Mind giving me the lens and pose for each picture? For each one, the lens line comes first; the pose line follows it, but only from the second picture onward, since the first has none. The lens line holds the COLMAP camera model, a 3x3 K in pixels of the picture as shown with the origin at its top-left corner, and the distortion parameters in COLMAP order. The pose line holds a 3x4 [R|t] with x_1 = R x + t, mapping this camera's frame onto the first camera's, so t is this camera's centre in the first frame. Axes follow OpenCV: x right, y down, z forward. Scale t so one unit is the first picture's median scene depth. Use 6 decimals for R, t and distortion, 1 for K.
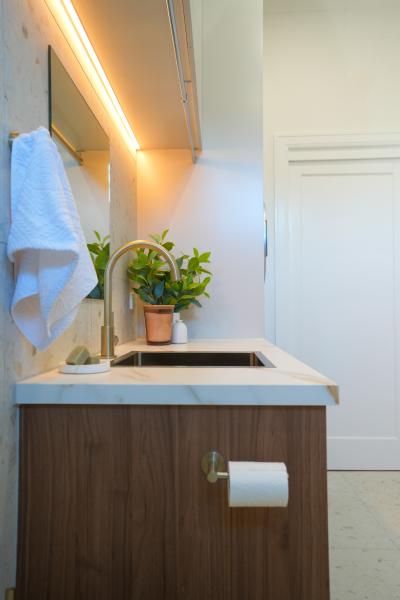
lens RADIAL K [[453.3, 0, 202.6], [0, 453.3, 300.1], [0, 0, 1]] dist [0.039055, 0.004389]
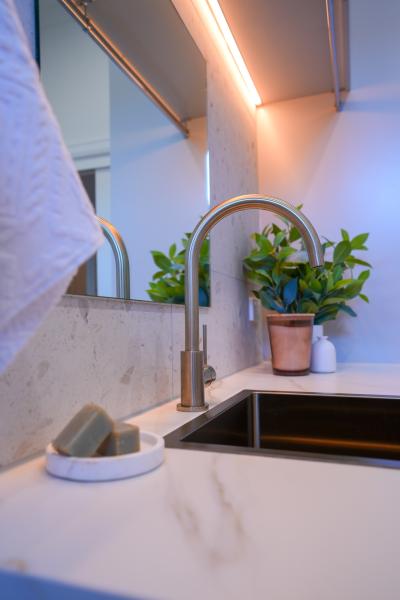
lens RADIAL K [[453.3, 0, 202.6], [0, 453.3, 300.1], [0, 0, 1]] dist [0.039055, 0.004389]
pose [[0.954785, -0.028469, -0.295930, -0.021159], [0.020268, 0.999322, -0.030746, 0.008281], [0.296604, 0.023358, 0.954715, 0.317751]]
